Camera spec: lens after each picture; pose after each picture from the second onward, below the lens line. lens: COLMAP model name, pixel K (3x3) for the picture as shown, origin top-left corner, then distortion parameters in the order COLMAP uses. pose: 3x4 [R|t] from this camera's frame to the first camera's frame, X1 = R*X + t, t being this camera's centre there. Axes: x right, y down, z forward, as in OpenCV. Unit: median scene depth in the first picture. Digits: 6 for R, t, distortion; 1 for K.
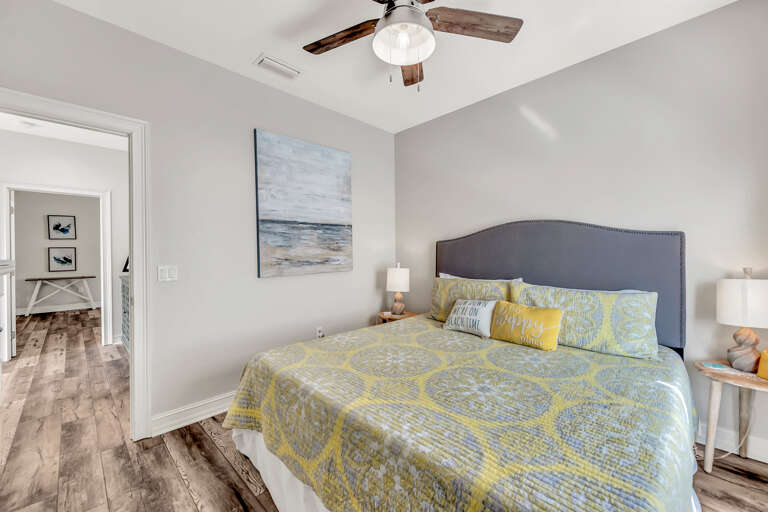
lens RADIAL K [[309.6, 0, 385.3], [0, 309.6, 254.2], [0, 0, 1]] dist [-0.000938, 0.000034]
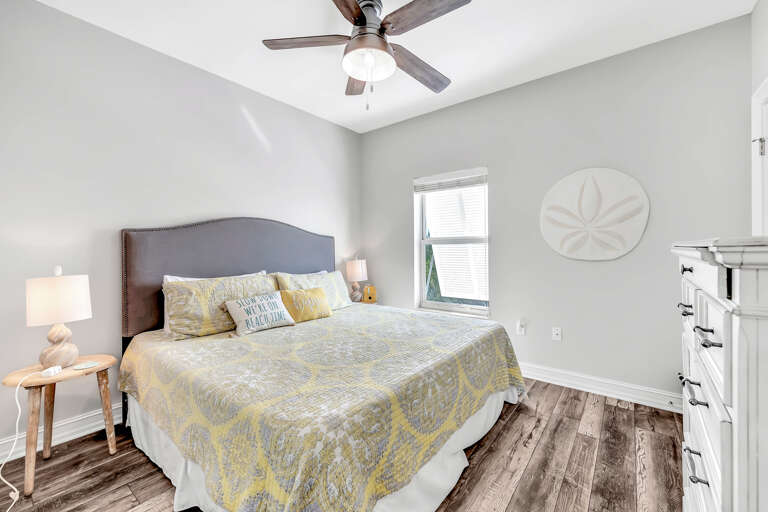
lens RADIAL K [[329.4, 0, 385.5], [0, 329.4, 250.5], [0, 0, 1]] dist [-0.000871, -0.000053]
pose [[-0.134412, 0.001174, 0.990925, -0.812374], [0.011473, 0.999934, 0.000372, 0.011256], [-0.990859, 0.011419, -0.134417, 0.769510]]
